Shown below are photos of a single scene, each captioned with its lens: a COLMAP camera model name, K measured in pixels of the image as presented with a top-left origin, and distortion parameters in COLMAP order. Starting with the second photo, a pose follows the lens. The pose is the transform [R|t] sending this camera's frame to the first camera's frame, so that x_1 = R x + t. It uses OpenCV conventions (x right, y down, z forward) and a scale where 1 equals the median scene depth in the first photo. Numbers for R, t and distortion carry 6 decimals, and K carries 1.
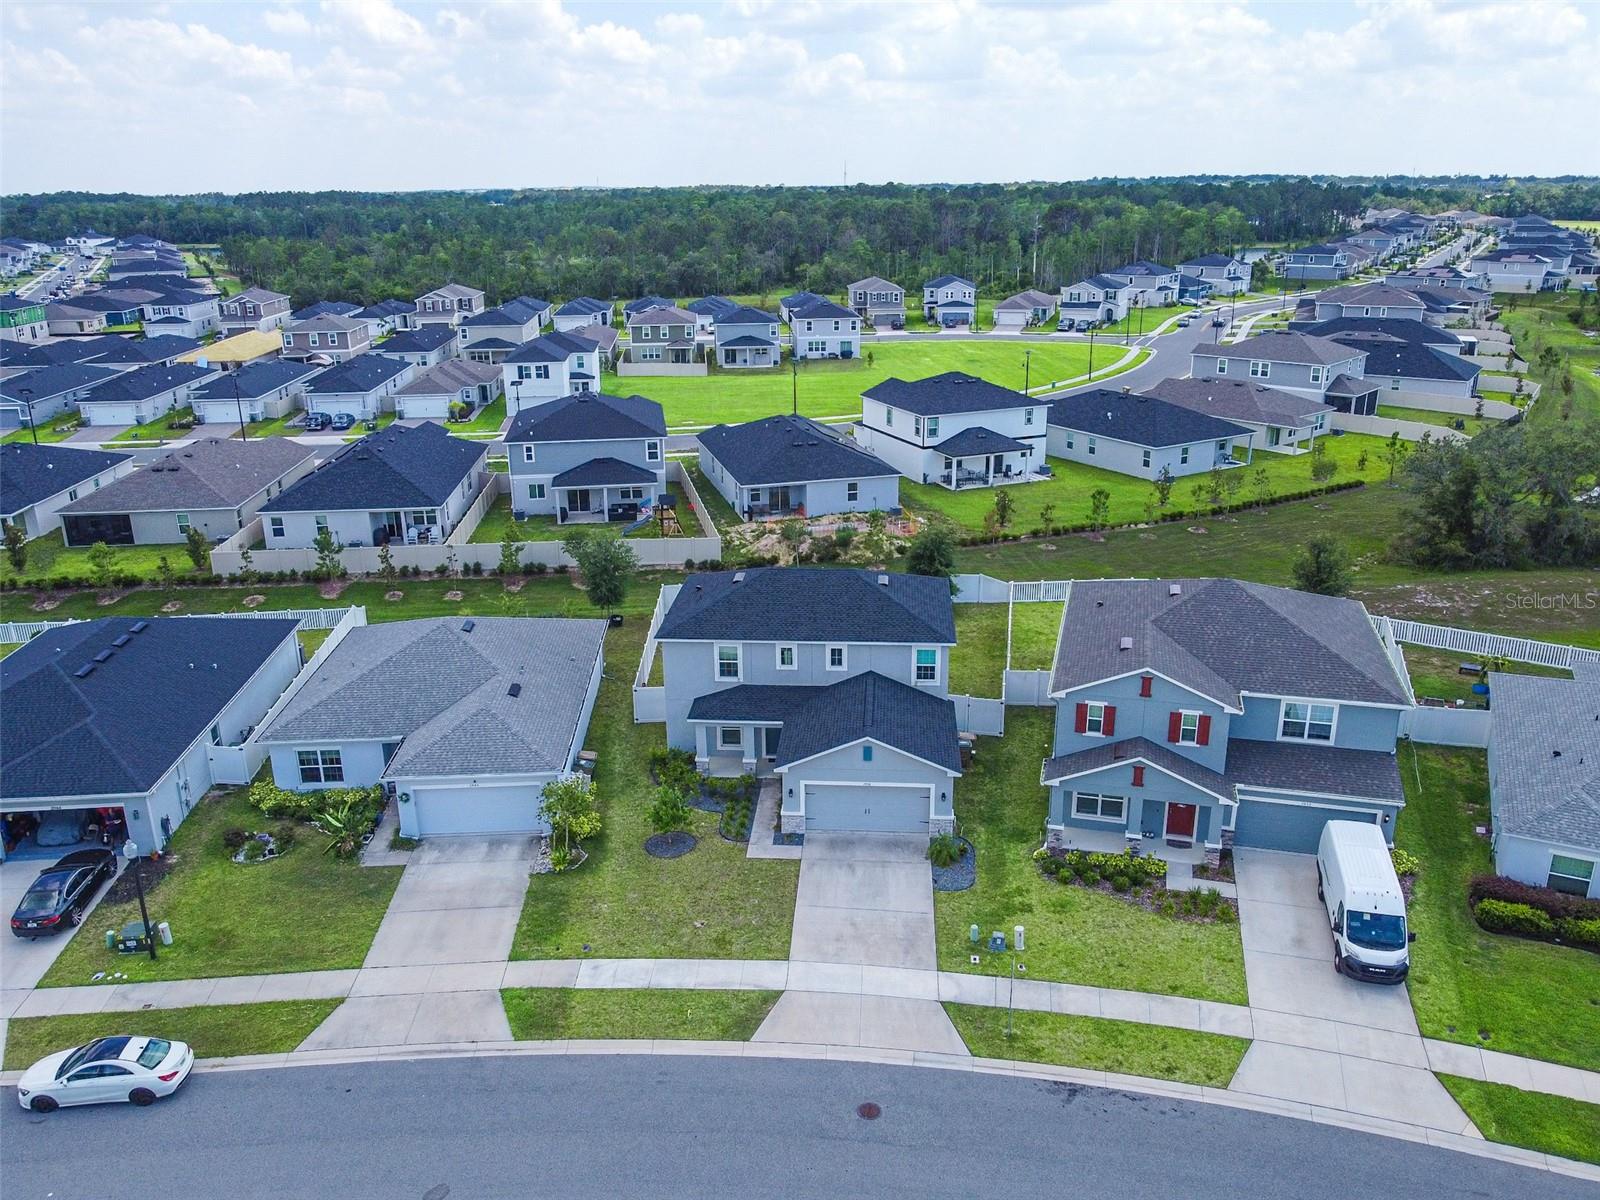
lens RADIAL K [[1221.6, 0, 796.6], [0, 1221.6, 597.3], [0, 0, 1]] dist [-0.008464, 0.000112]
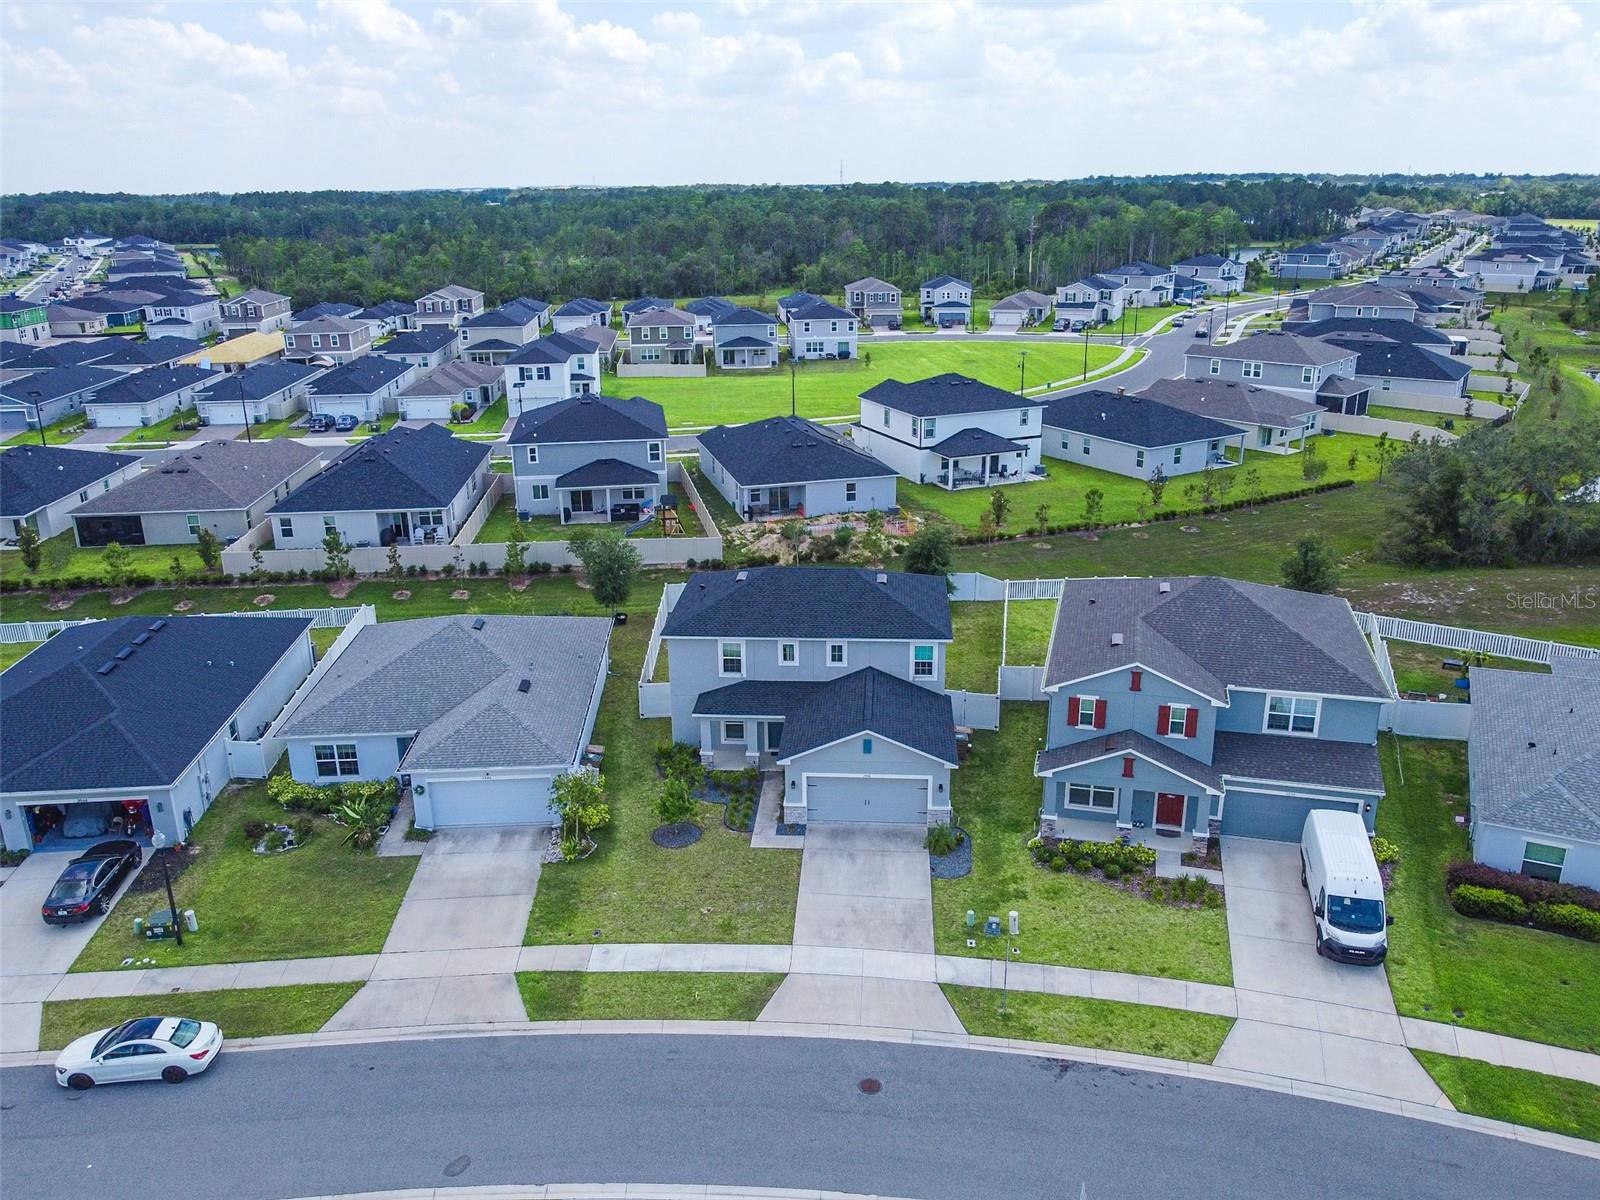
lens RADIAL K [[1221.6, 0, 796.6], [0, 1221.6, 597.3], [0, 0, 1]] dist [-0.008464, 0.000112]
pose [[0.999996, -0.001787, 0.002361, -0.002119], [0.001784, 0.999998, 0.001115, 0.000132], [-0.002363, -0.001110, 0.999997, -0.018190]]
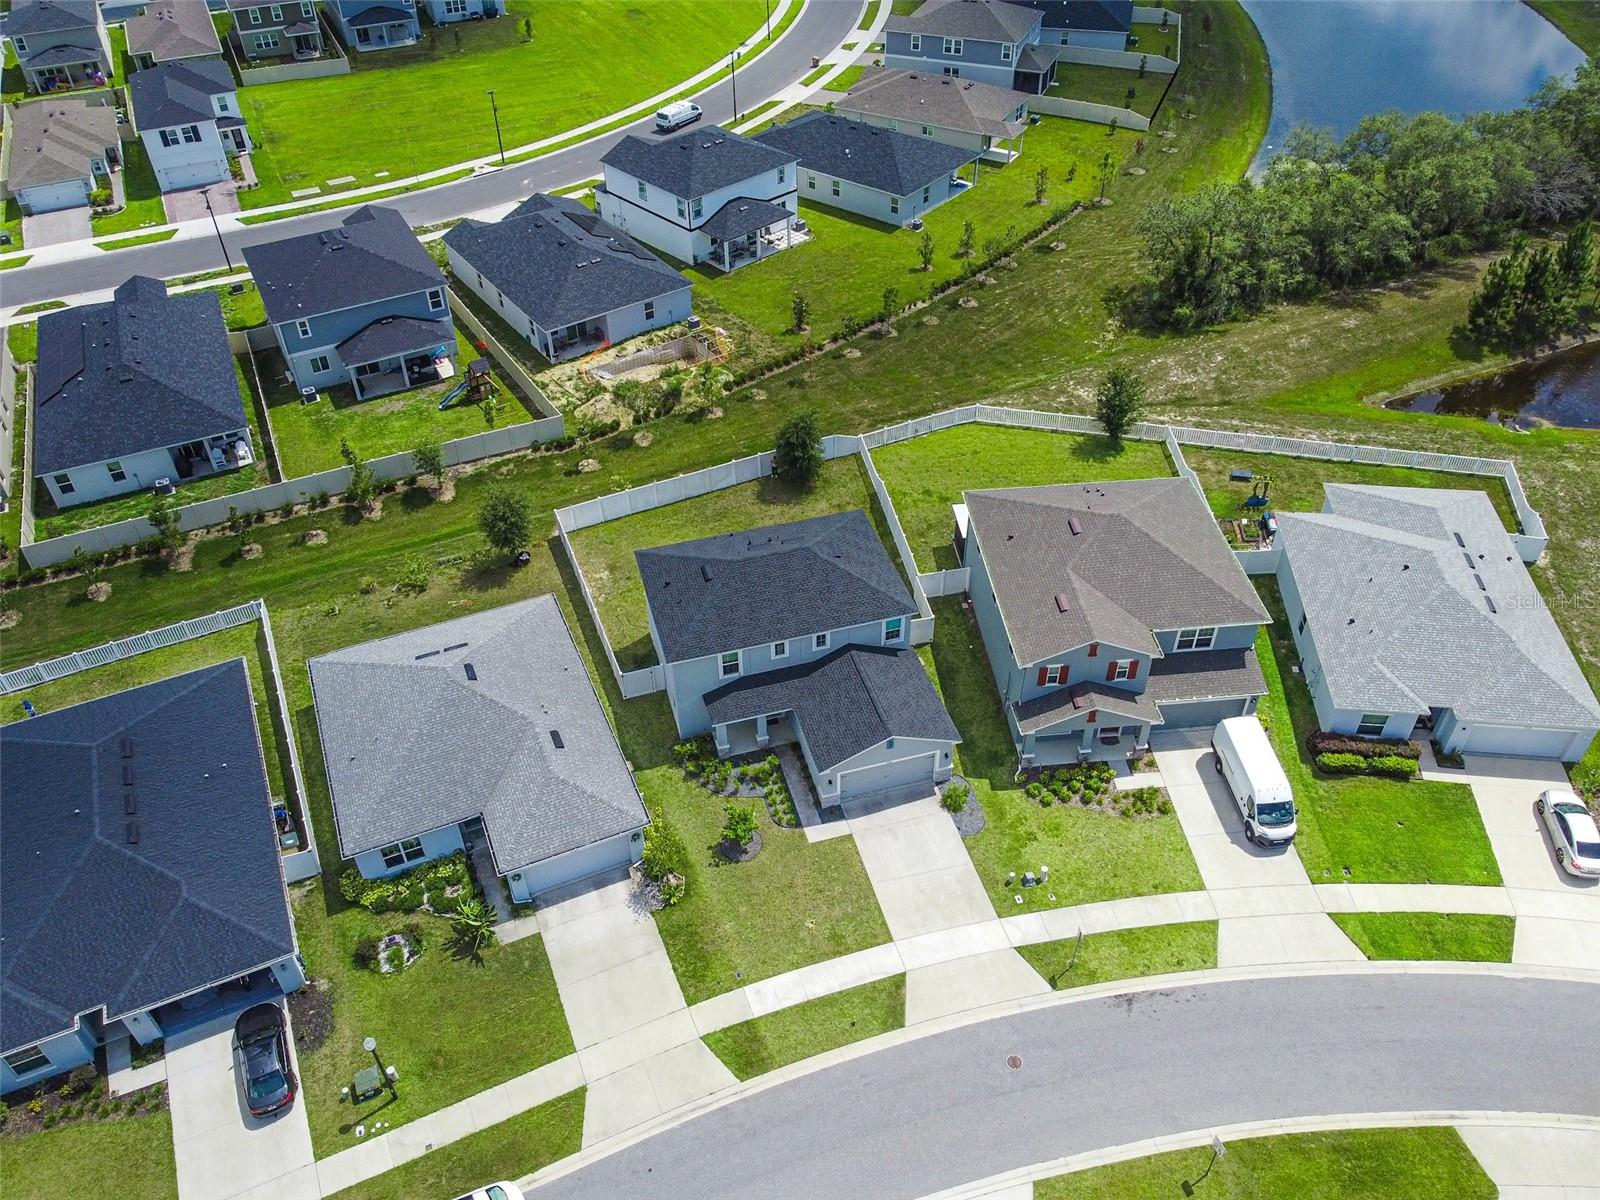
lens RADIAL K [[1221.6, 0, 796.6], [0, 1221.6, 597.3], [0, 0, 1]] dist [-0.008464, 0.000112]
pose [[0.937229, -0.228985, 0.262998, -0.167849], [0.115177, 0.915139, 0.386336, -0.258836], [-0.329145, -0.331794, 0.884068, -0.005341]]
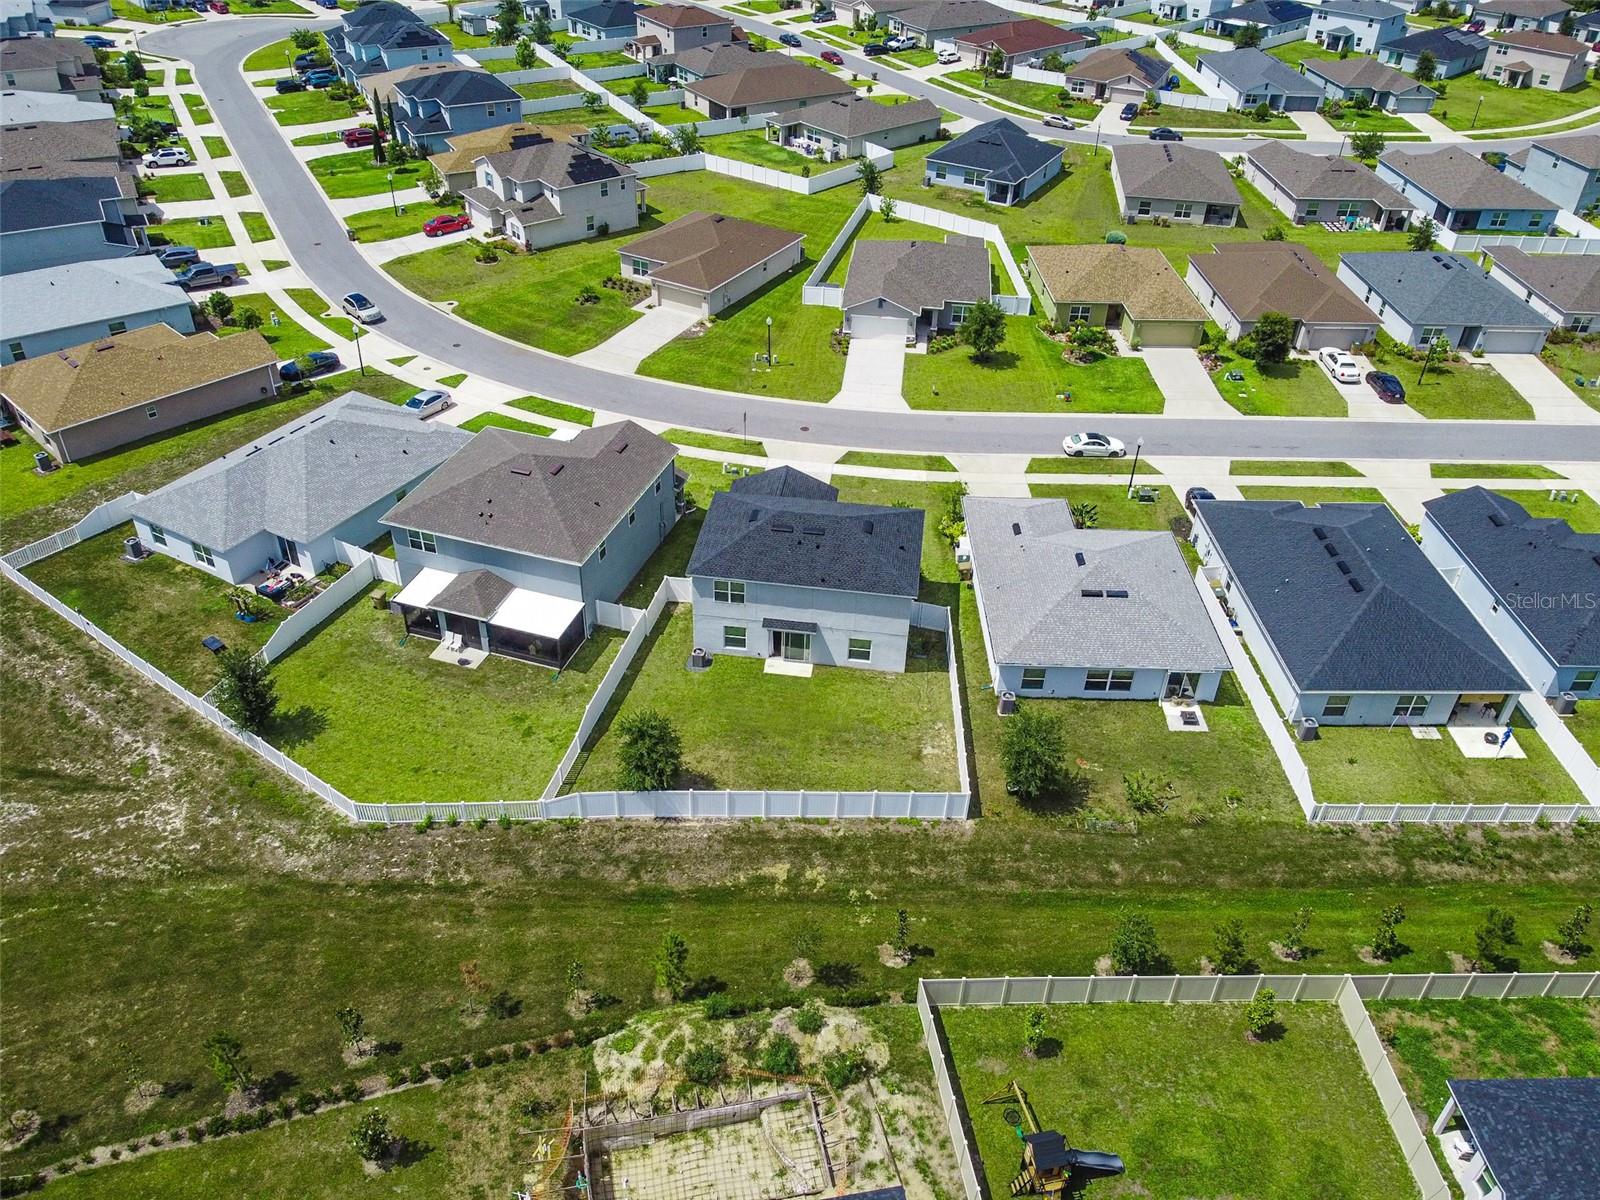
lens RADIAL K [[1221.6, 0, 796.6], [0, 1221.6, 597.3], [0, 0, 1]] dist [-0.008464, 0.000112]
pose [[-0.998570, -0.041422, 0.033794, -0.012089], [0.003448, 0.580942, 0.813938, -0.620254], [-0.053347, 0.812890, -0.579968, 1.120530]]
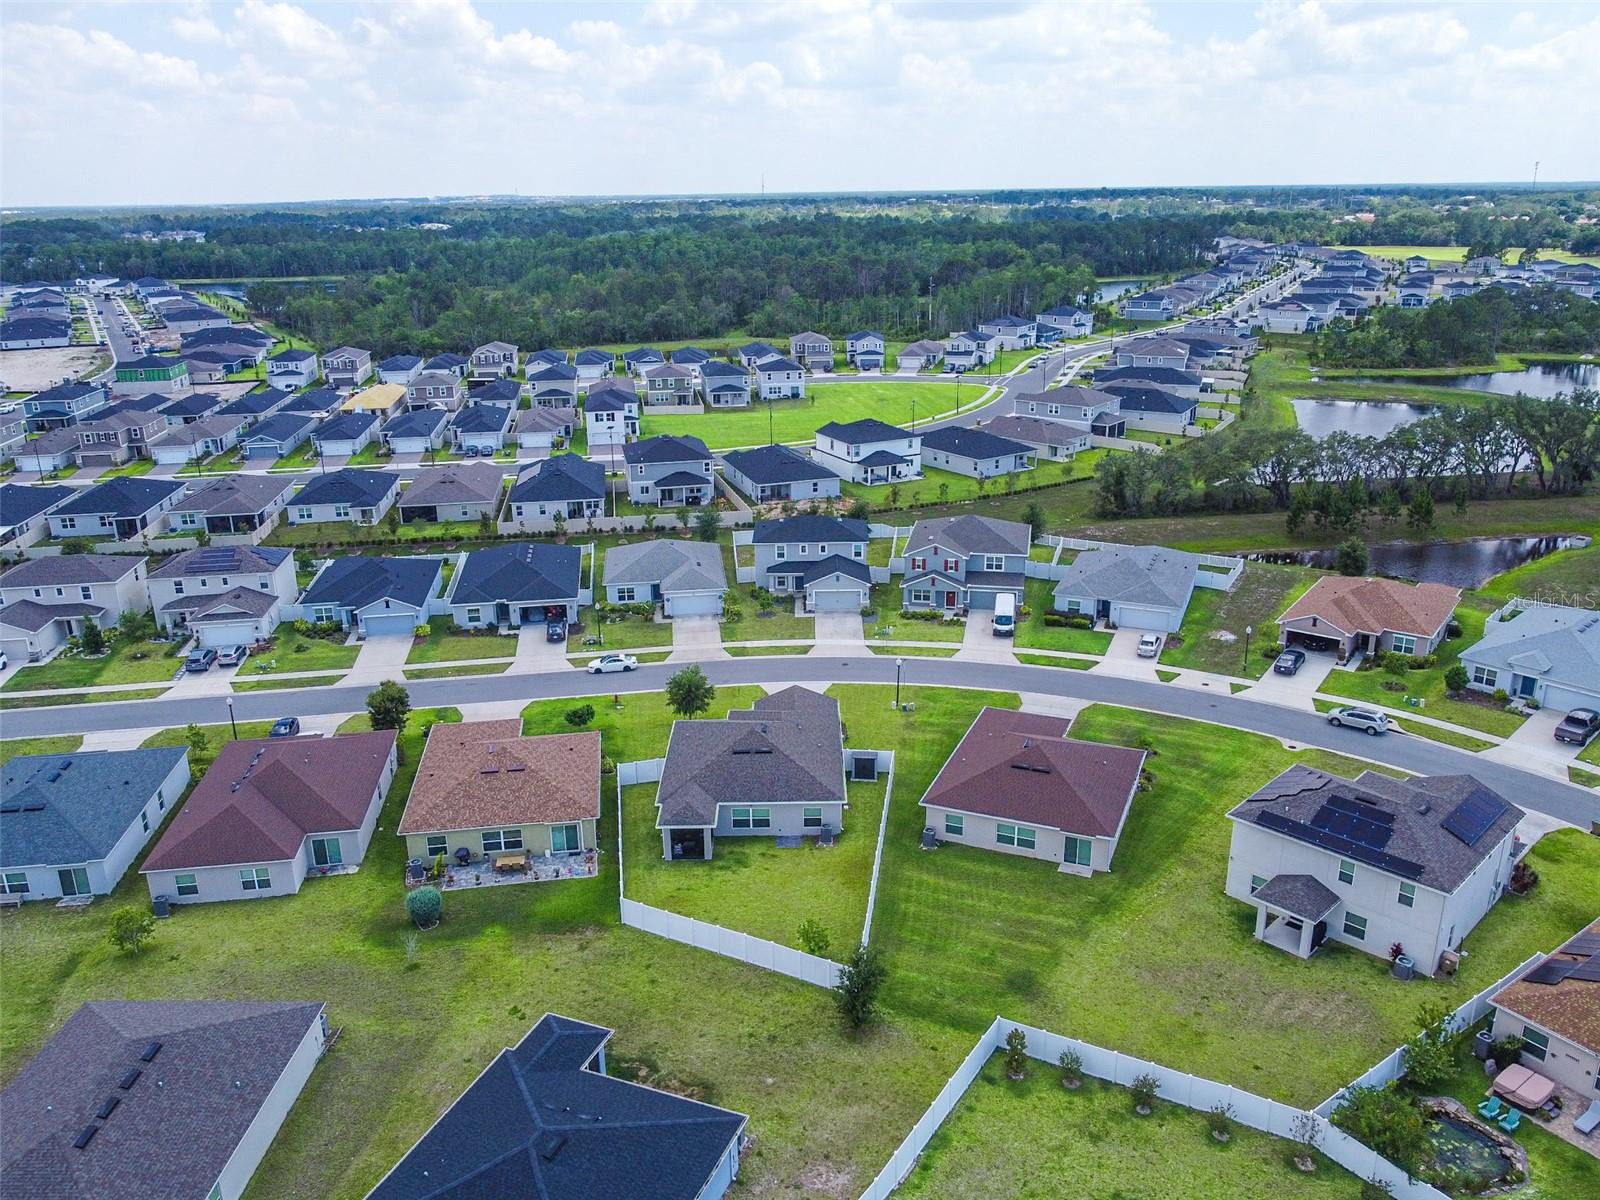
lens RADIAL K [[1221.6, 0, 796.6], [0, 1221.6, 597.3], [0, 0, 1]] dist [-0.008464, 0.000112]
pose [[0.997843, -0.024308, 0.060974, -0.106782], [0.024540, 0.999694, -0.003063, 0.092497], [-0.060881, 0.004553, 0.998135, -0.917088]]
